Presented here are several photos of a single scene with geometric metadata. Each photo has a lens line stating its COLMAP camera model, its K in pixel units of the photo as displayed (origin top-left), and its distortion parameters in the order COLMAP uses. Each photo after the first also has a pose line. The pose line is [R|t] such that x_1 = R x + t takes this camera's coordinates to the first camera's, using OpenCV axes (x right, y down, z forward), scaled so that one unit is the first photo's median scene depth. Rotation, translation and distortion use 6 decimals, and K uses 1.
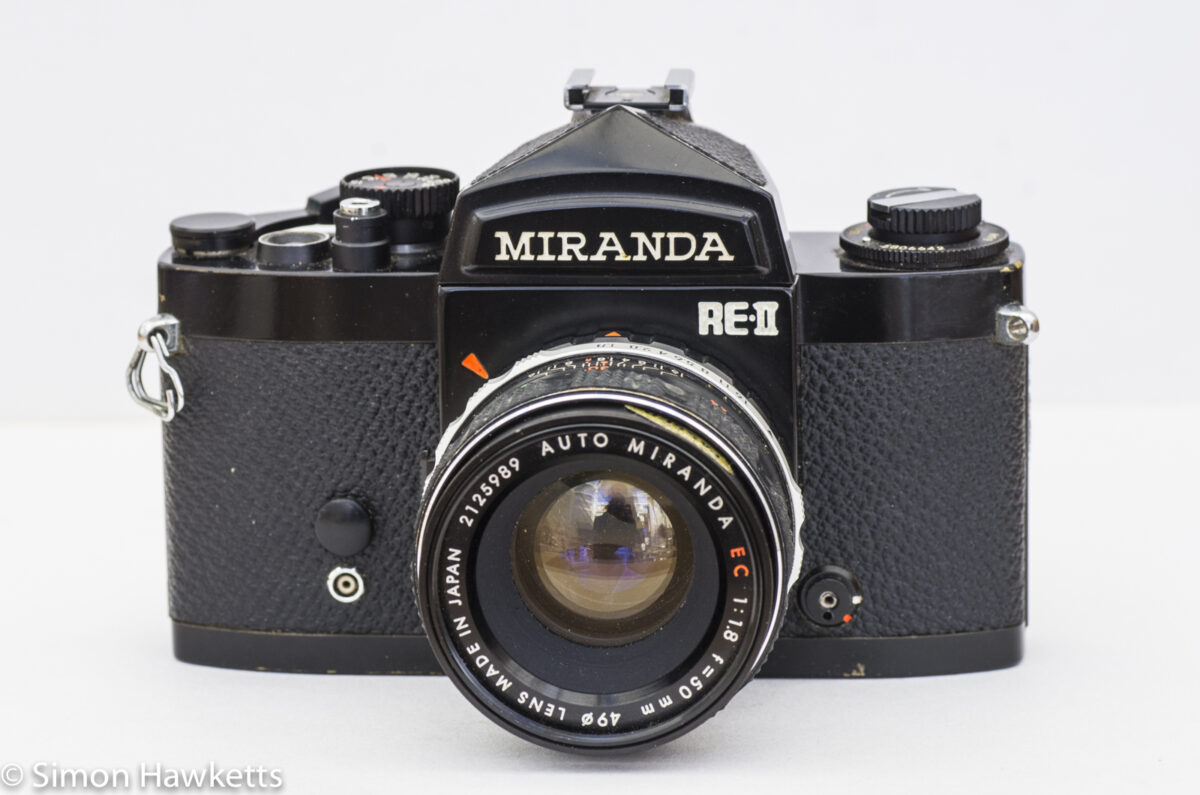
lens RADIAL K [[5476.6, 0, 599.7], [0, 5476.6, 397.6], [0, 0, 1]] dist [-0.242288, 0.000000]
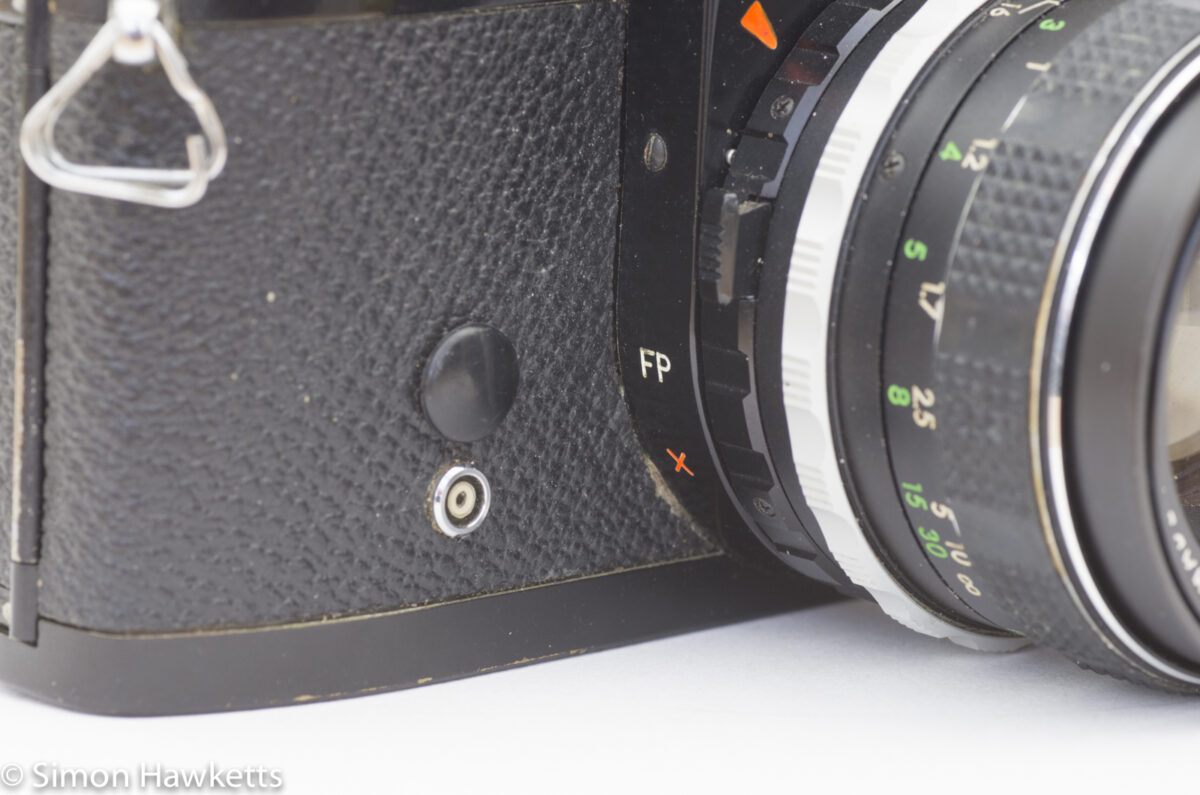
lens RADIAL K [[5476.6, 0, 600.0], [0, 5476.6, 397.6], [0, 0, 1]] dist [-0.242288, 0.000000]
pose [[0.668412, -0.107850, 0.735930, -0.412325], [0.131366, 0.990995, 0.025915, 0.013542], [-0.732098, 0.079354, 0.676561, 0.655047]]
